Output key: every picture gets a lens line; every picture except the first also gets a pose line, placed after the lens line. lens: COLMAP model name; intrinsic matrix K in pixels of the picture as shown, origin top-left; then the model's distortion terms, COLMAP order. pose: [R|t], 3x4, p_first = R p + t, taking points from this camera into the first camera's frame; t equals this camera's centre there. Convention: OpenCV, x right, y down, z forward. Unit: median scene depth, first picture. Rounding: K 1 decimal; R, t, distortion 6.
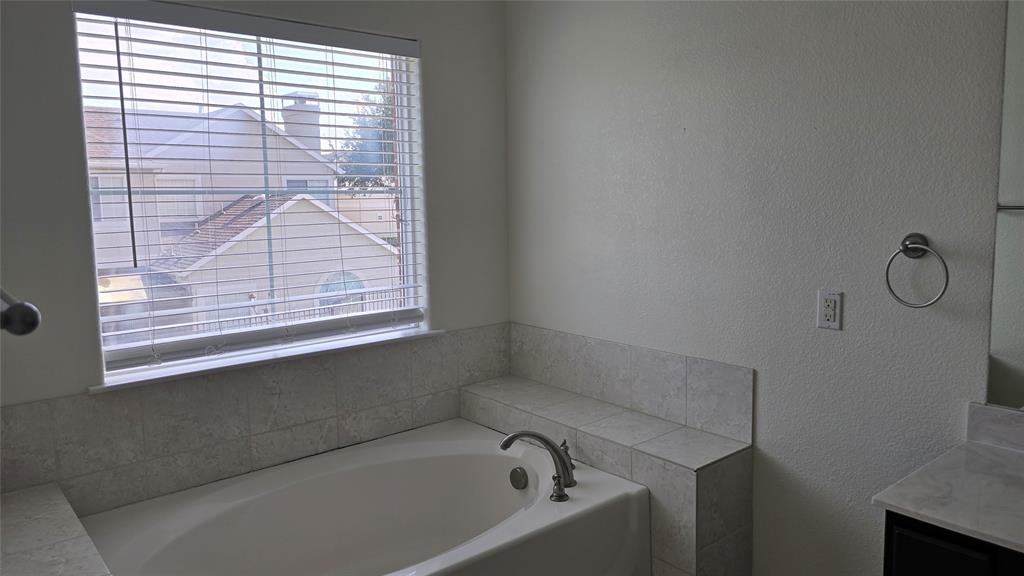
lens RADIAL K [[710.9, 0, 512.0], [0, 710.9, 288.0], [0, 0, 1]] dist [0.100214, -0.091237]
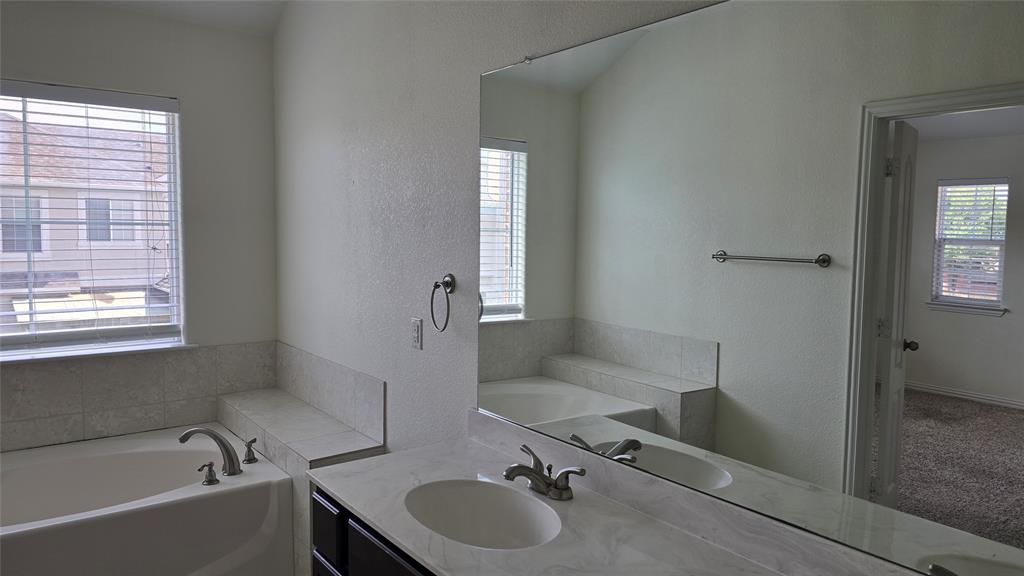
lens RADIAL K [[710.9, 0, 512.0], [0, 710.9, 288.0], [0, 0, 1]] dist [0.100214, -0.091237]
pose [[0.997619, 0.034287, -0.059831, 0.521325], [-0.037065, 0.998256, -0.045951, 0.002677], [0.058151, 0.048059, 0.997150, -0.162405]]
